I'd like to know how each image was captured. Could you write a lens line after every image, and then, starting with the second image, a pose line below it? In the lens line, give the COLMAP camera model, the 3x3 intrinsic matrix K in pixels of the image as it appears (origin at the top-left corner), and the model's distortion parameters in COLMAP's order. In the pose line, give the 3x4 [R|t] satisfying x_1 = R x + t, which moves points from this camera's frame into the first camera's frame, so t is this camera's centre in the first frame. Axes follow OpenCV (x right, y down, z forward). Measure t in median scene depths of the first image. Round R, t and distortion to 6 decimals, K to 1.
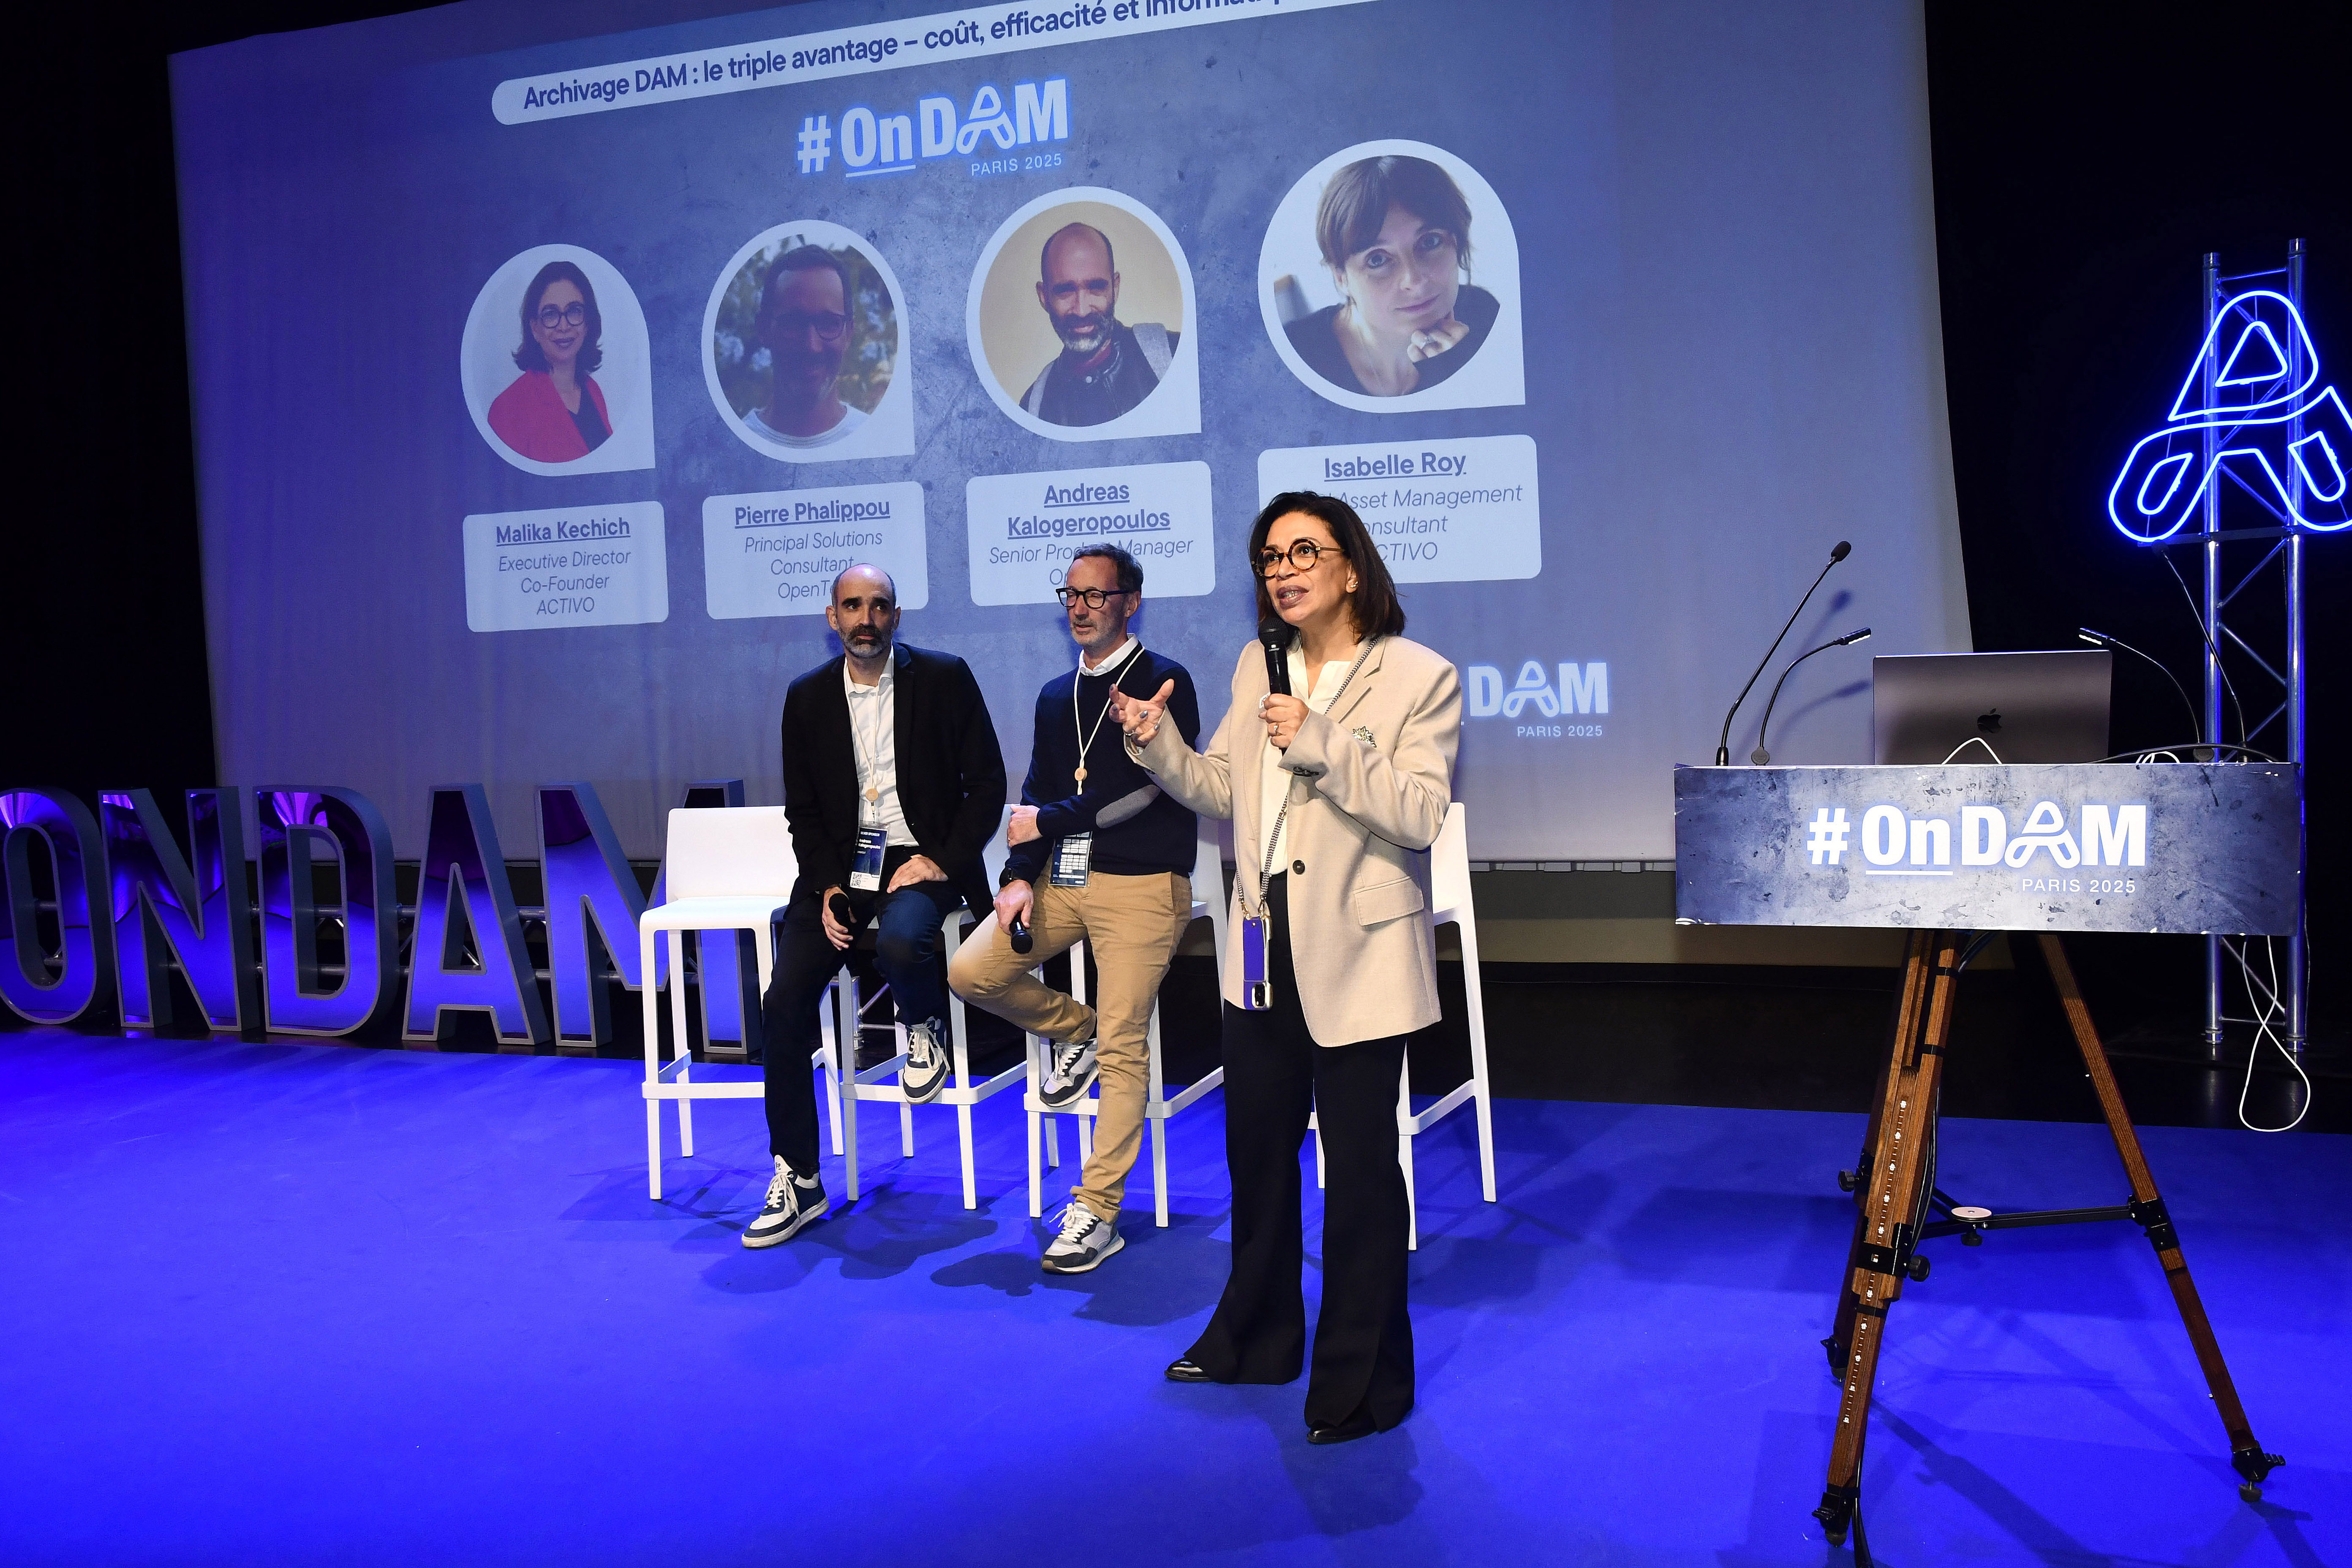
lens RADIAL K [[2272.9, 0, 1061.1], [0, 2272.9, 847.1], [0, 0, 1]] dist [-0.046929, 0.125126]
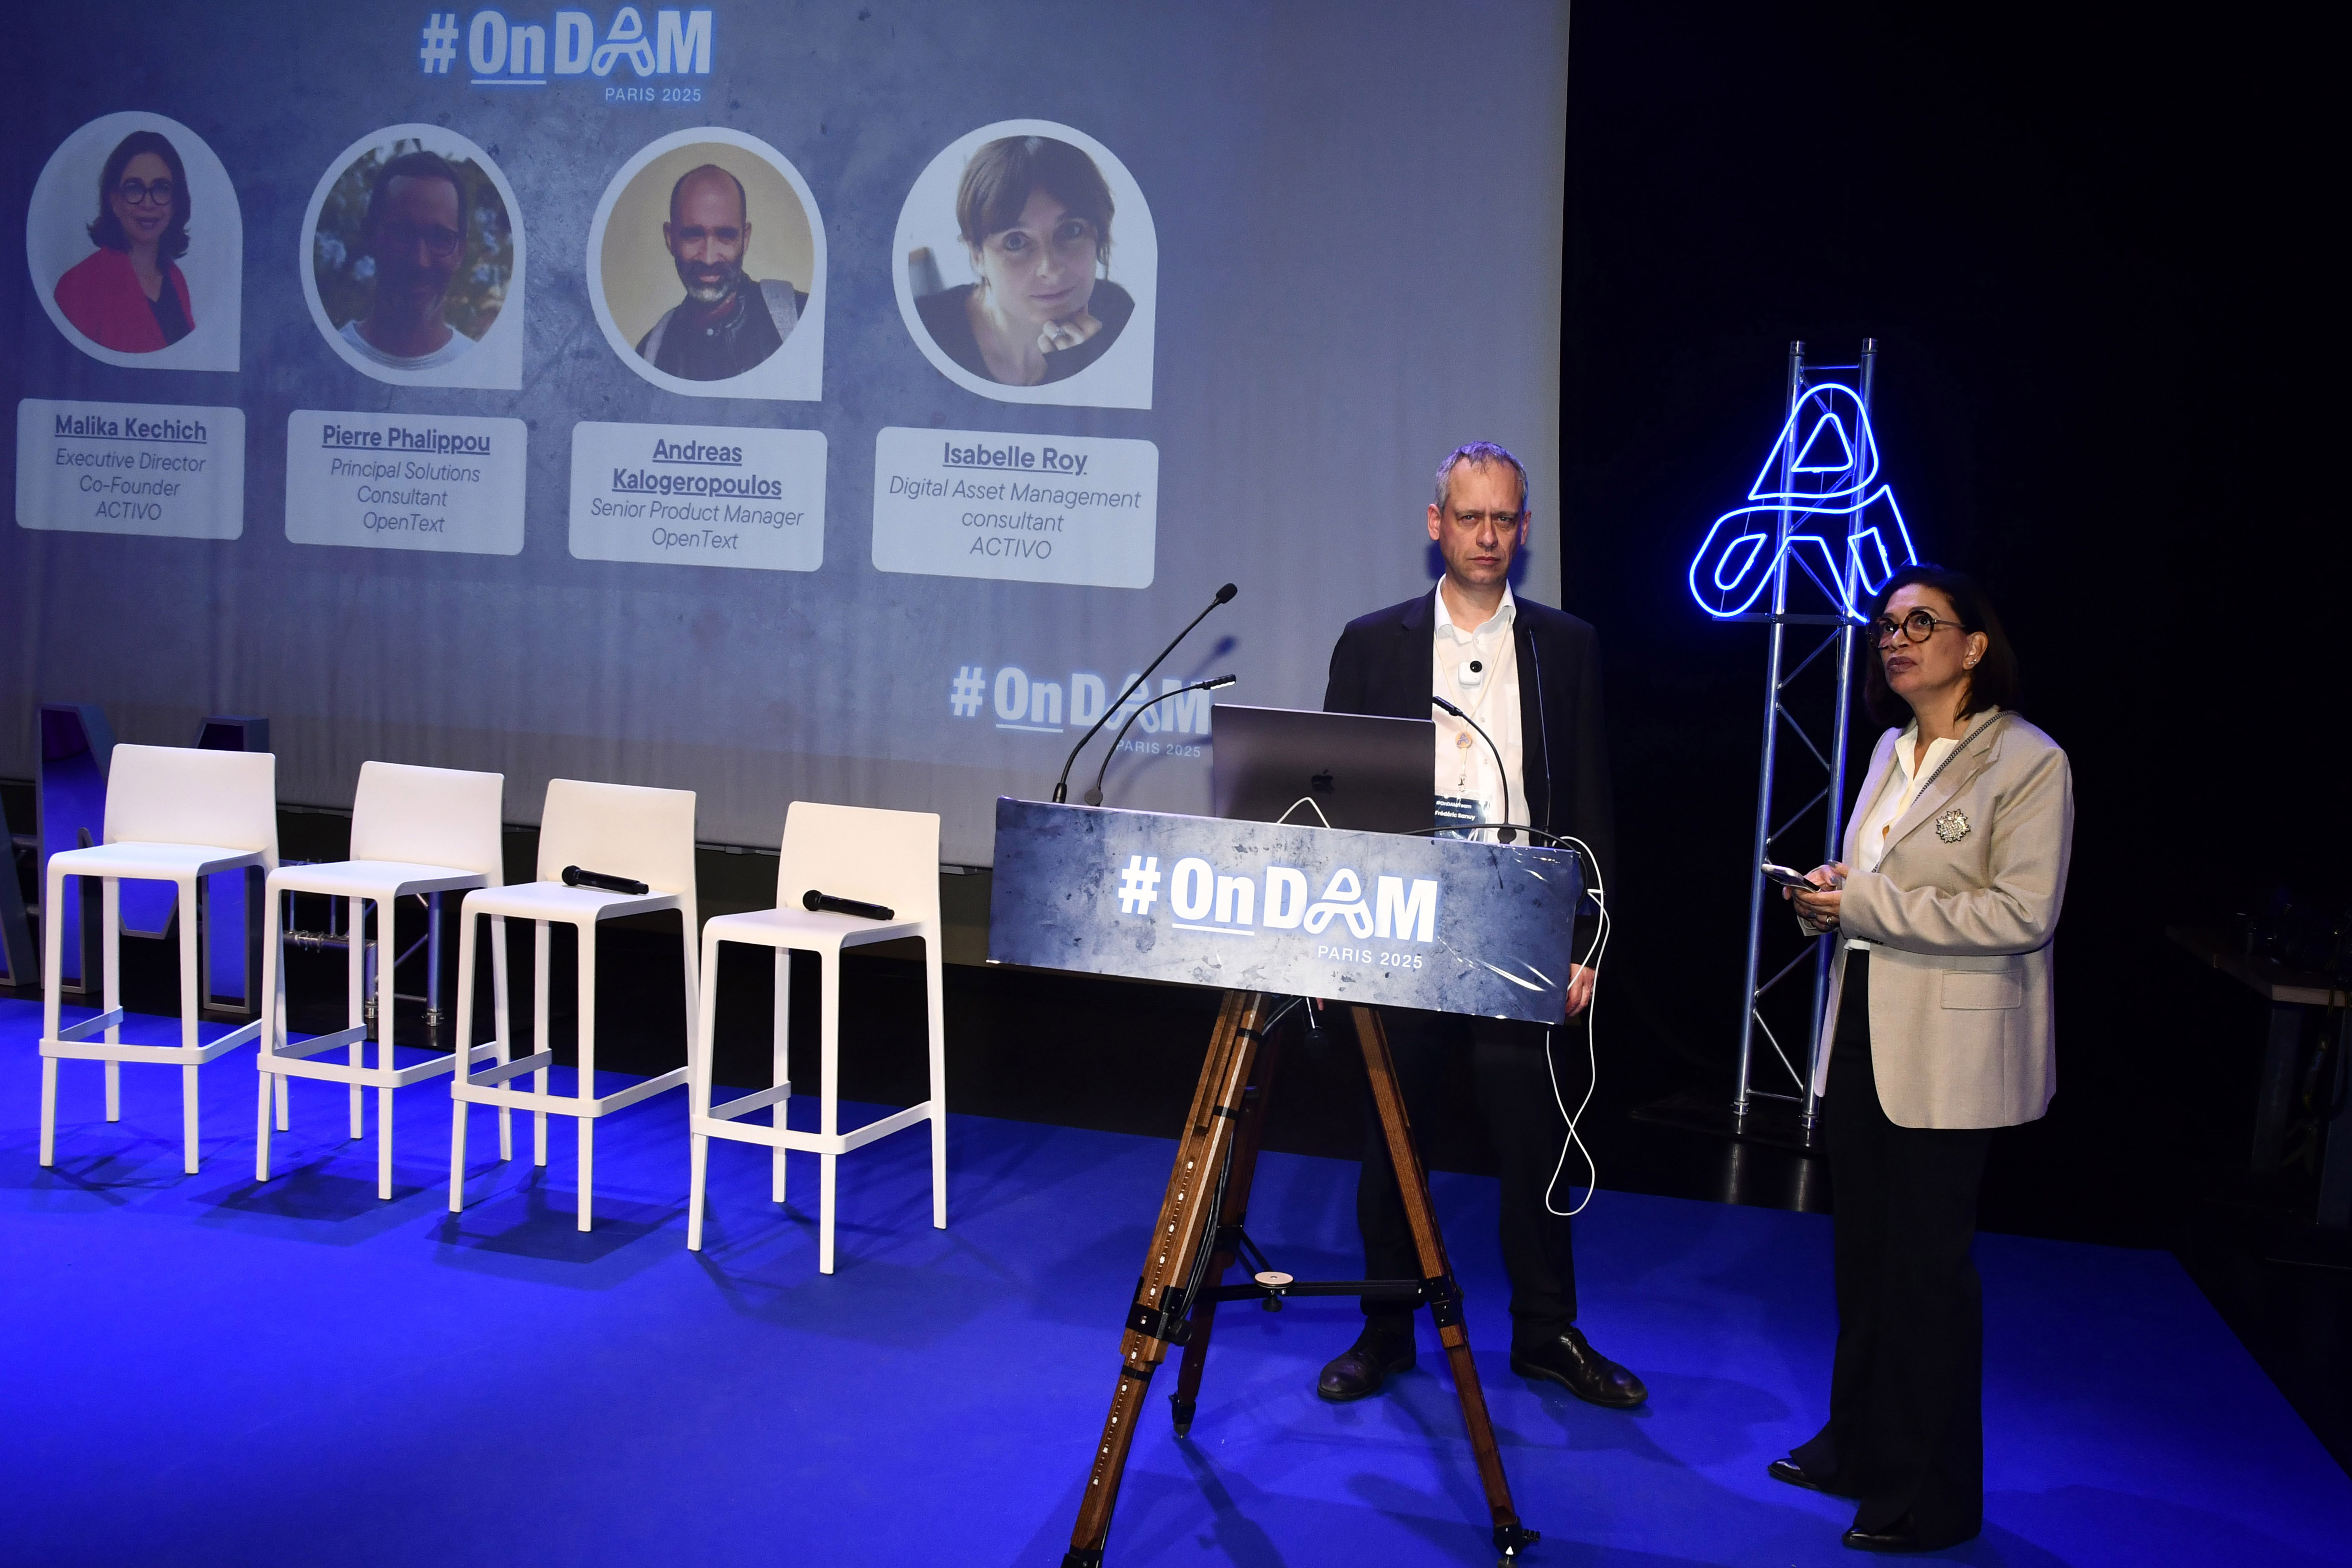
lens RADIAL K [[2326.9, 0, 1294.0], [0, 2326.9, 877.3], [0, 0, 1]] dist [-0.050416, 0.080975]
pose [[0.984273, 0.085405, 0.154638, 0.144644], [-0.088364, 0.996012, 0.012351, -0.015211], [-0.152966, -0.025821, 0.987894, 0.002876]]
